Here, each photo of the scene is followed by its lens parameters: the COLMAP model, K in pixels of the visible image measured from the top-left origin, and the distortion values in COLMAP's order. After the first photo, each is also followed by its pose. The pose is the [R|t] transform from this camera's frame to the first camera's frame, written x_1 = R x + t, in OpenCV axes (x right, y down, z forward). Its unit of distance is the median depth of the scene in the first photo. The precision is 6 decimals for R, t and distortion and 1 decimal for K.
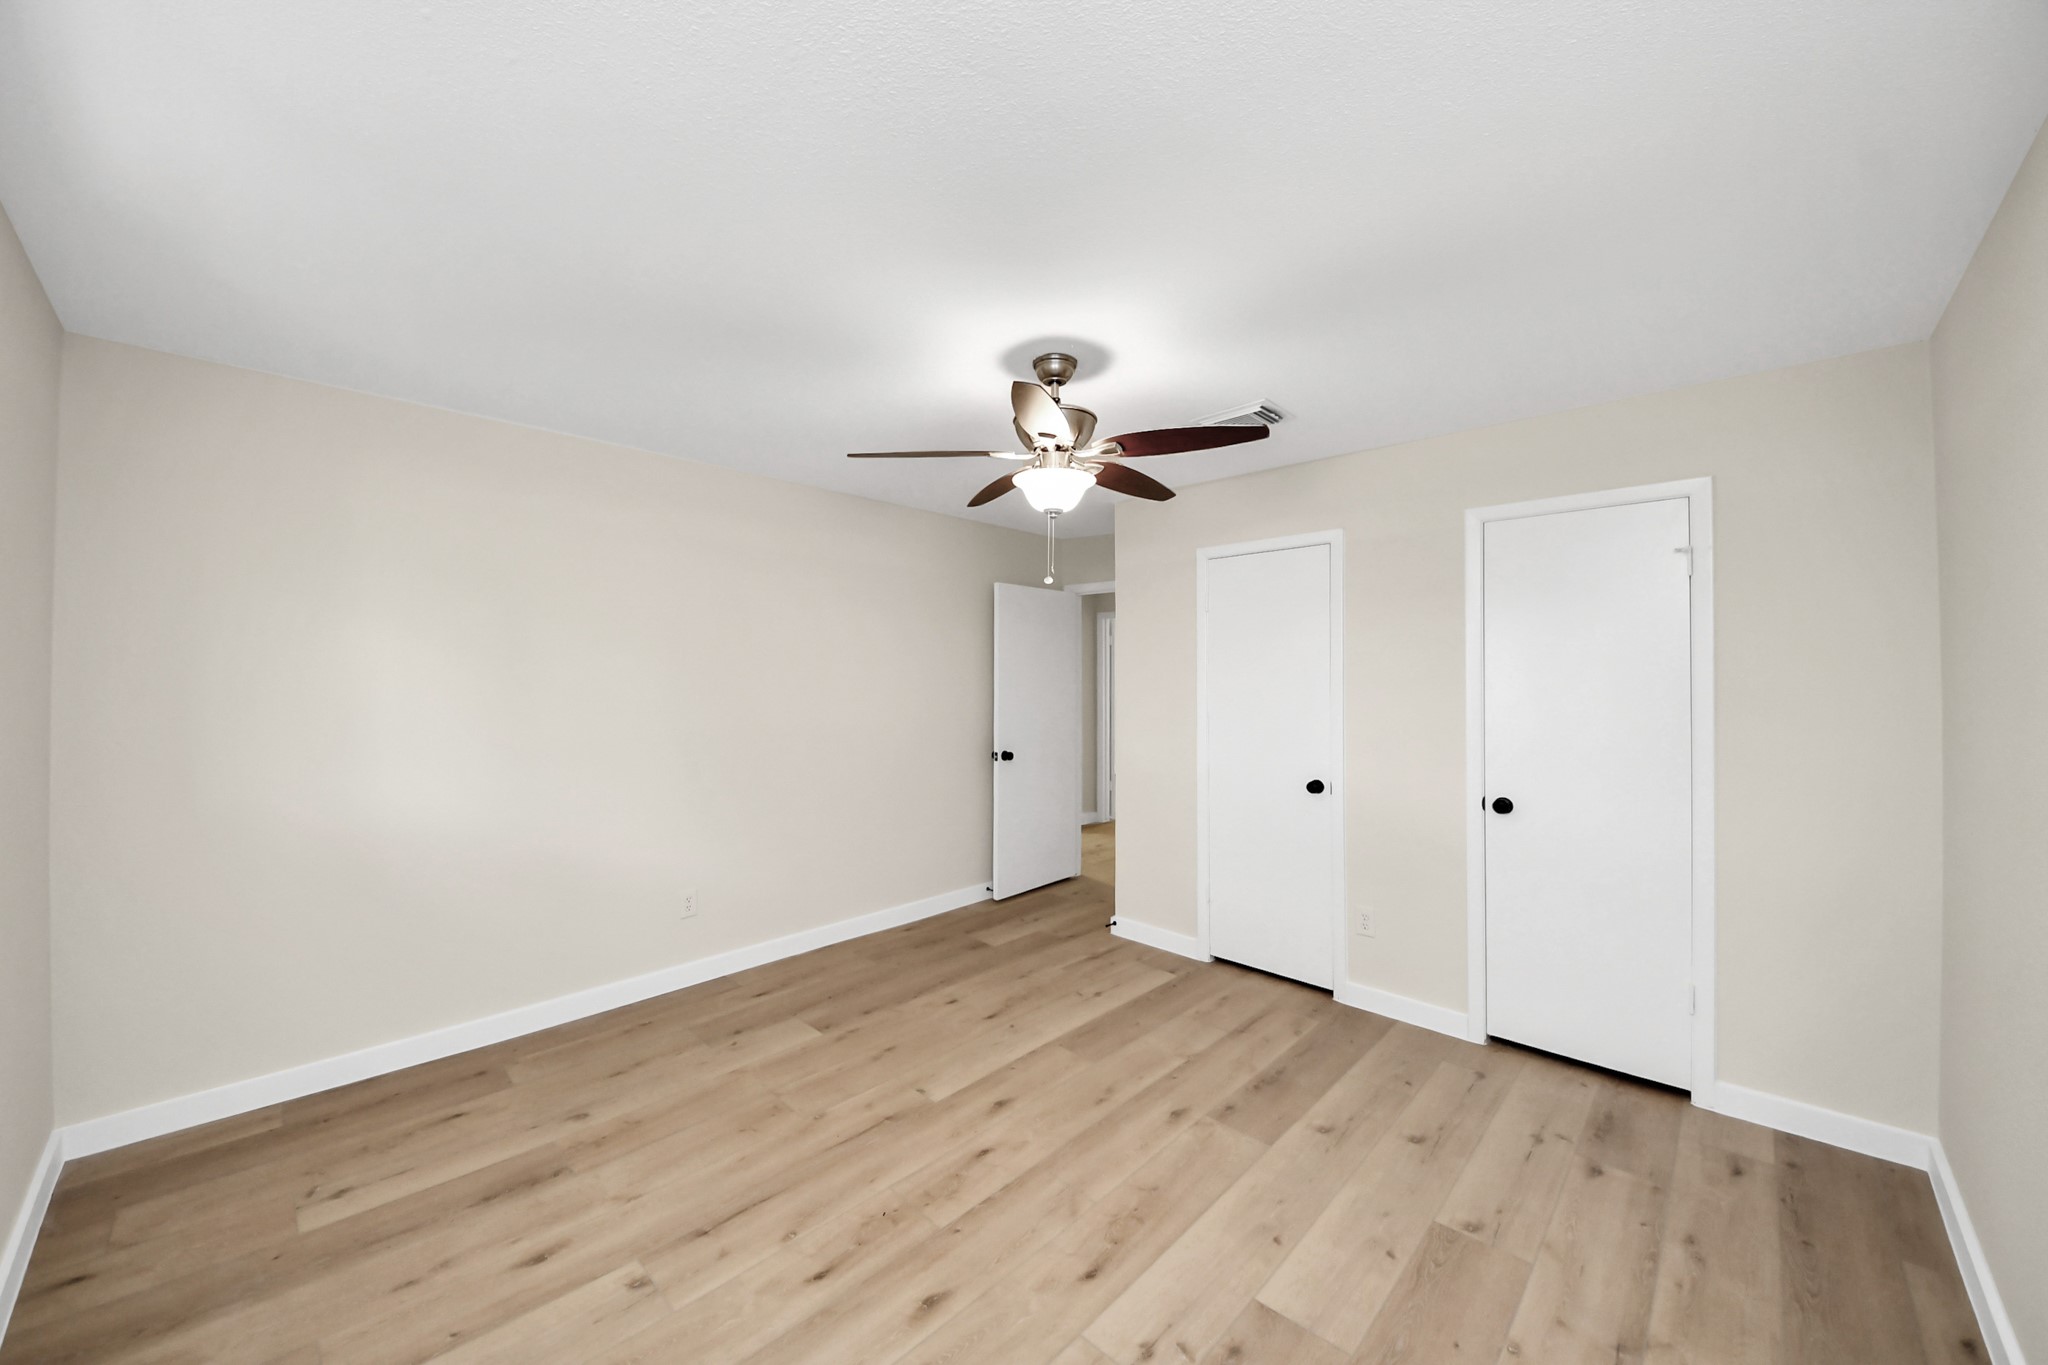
lens RADIAL K [[743.6, 0, 1016.7], [0, 743.6, 691.4], [0, 0, 1]] dist [0.026081, -0.015704]
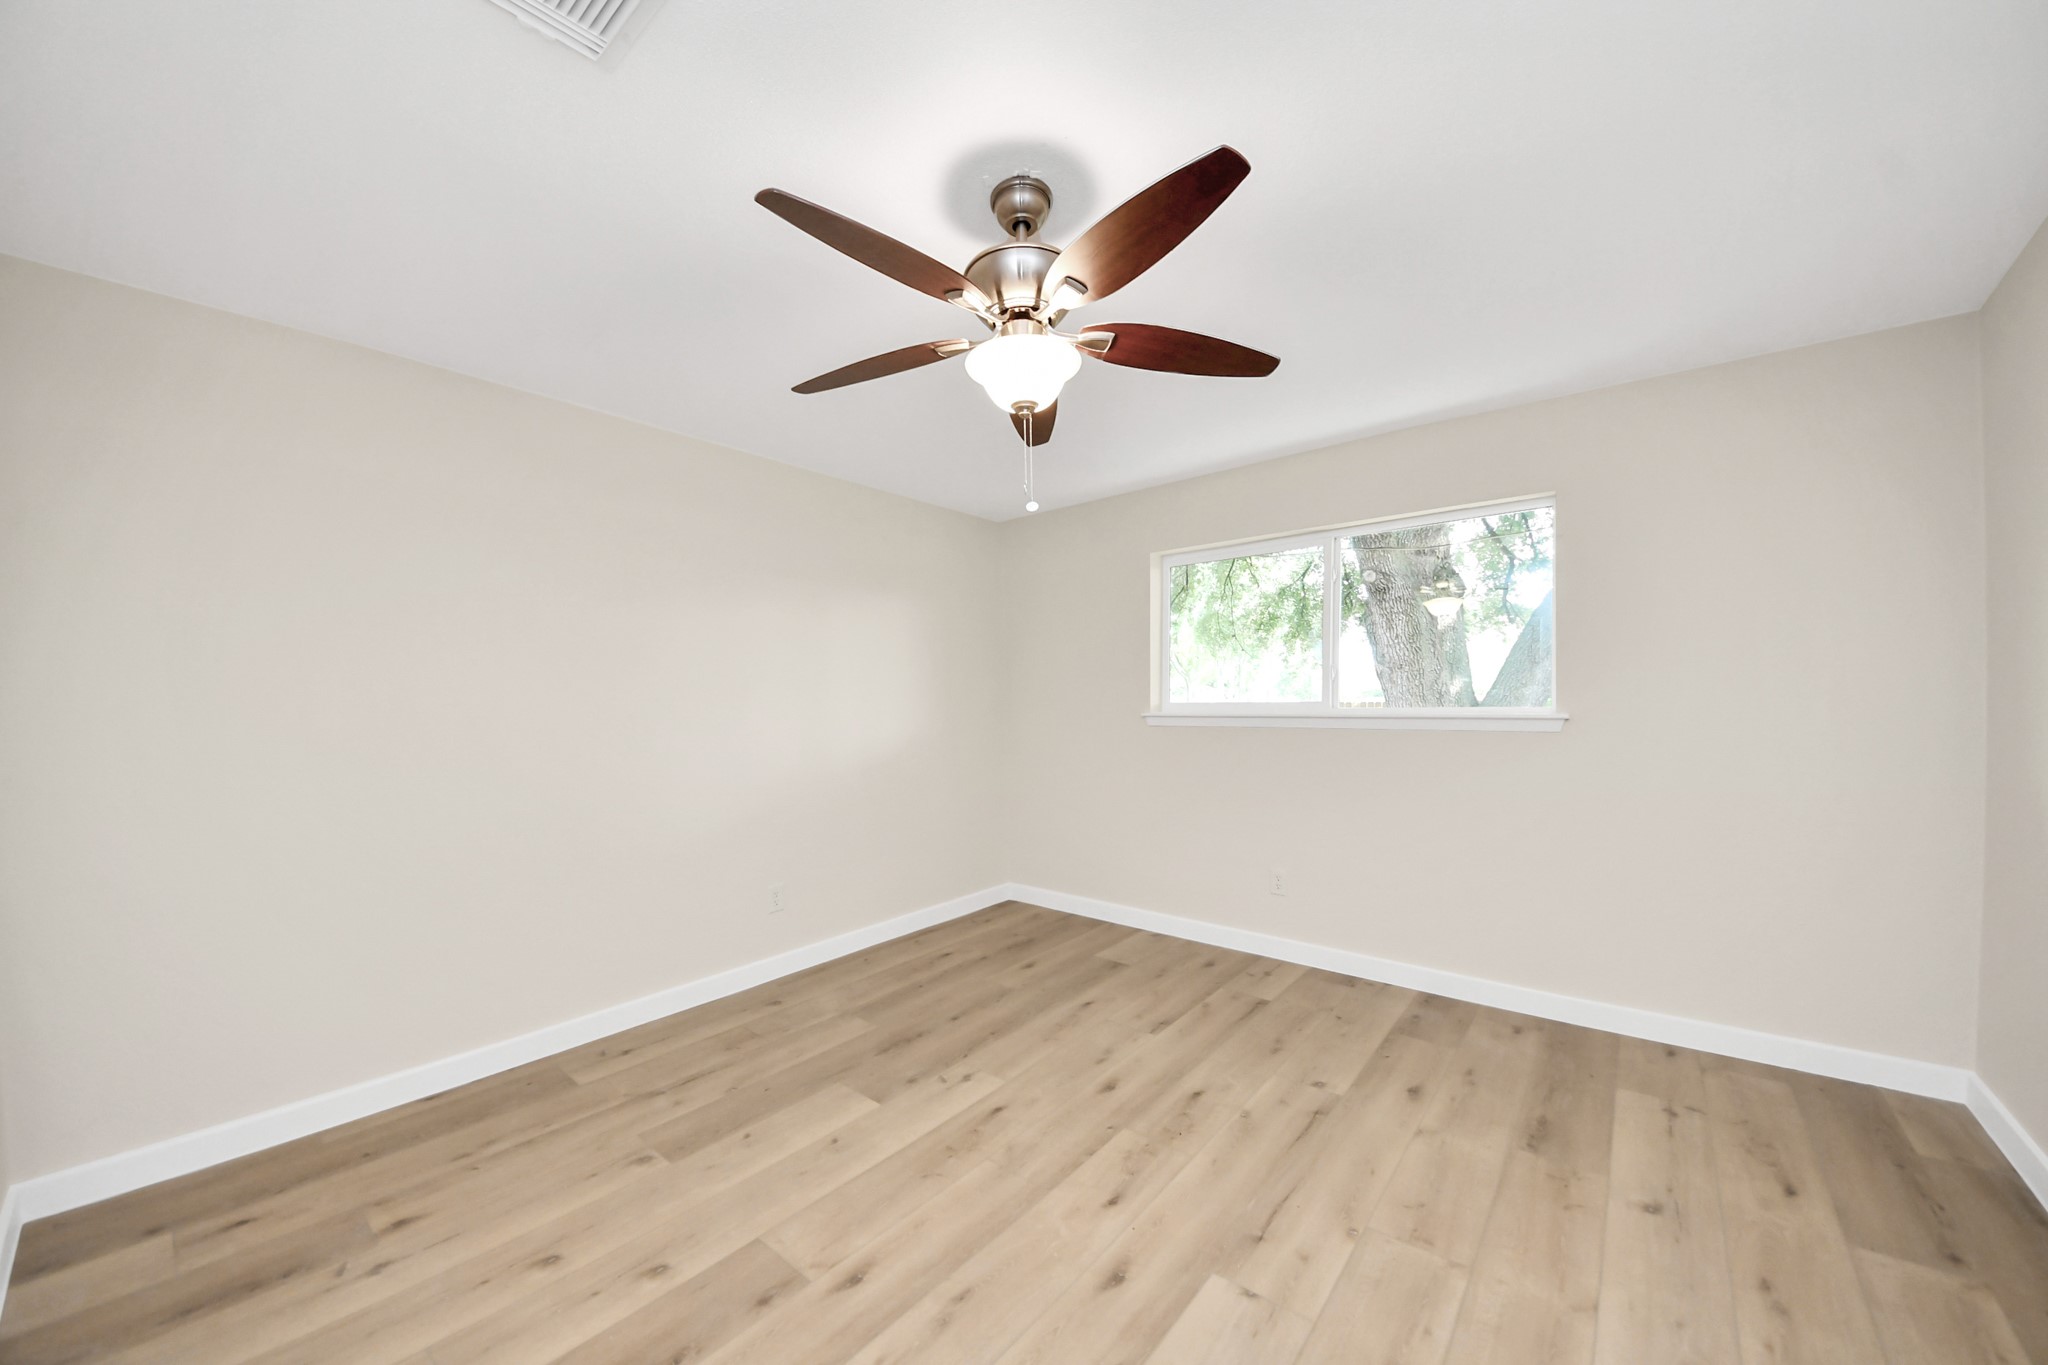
lens RADIAL K [[743.6, 0, 1016.7], [0, 743.6, 691.4], [0, 0, 1]] dist [0.026081, -0.015704]
pose [[-0.997737, 0.009162, -0.066603, 0.121518], [0.009466, 0.999946, -0.004243, 0.041291], [0.066561, -0.004864, -0.997771, 1.920934]]
